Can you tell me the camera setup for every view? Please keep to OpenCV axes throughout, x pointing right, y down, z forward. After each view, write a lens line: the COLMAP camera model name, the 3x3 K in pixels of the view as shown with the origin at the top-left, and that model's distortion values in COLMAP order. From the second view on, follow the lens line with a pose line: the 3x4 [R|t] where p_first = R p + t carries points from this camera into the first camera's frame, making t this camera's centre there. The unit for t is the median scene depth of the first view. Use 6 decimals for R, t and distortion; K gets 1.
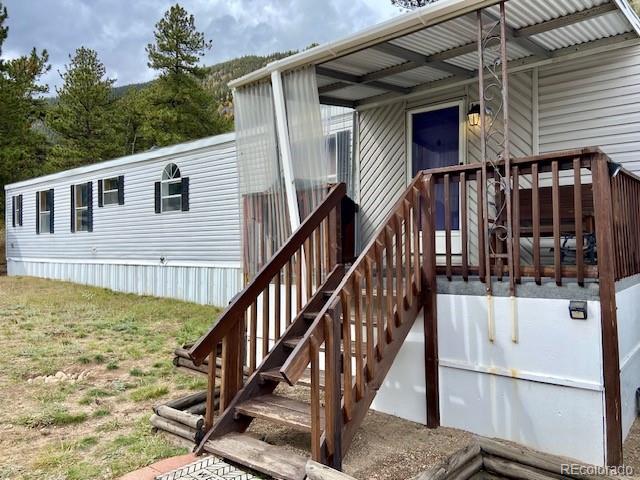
lens RADIAL K [[483.0, 0, 310.1], [0, 483.0, 241.5], [0, 0, 1]] dist [0.079812, -0.051055]
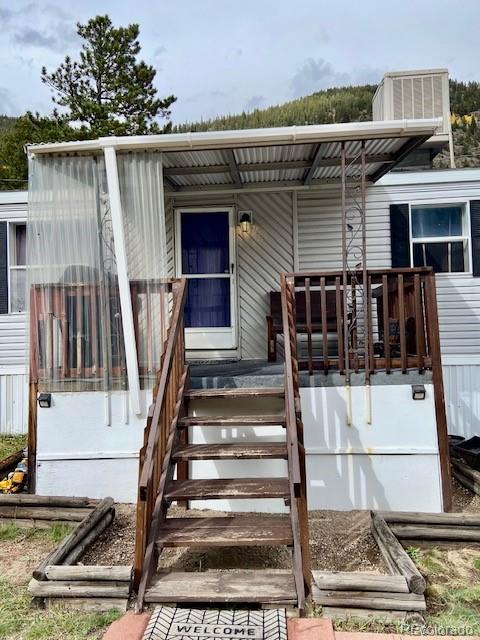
lens RADIAL K [[483.0, 0, 236.1], [0, 483.0, 318.8], [0, 0, 1]] dist [0.079812, -0.051055]
pose [[0.816073, 0.006609, 0.577911, -0.516386], [0.011785, 0.999536, -0.028073, -0.018800], [-0.577829, 0.029721, 0.815617, 0.210501]]
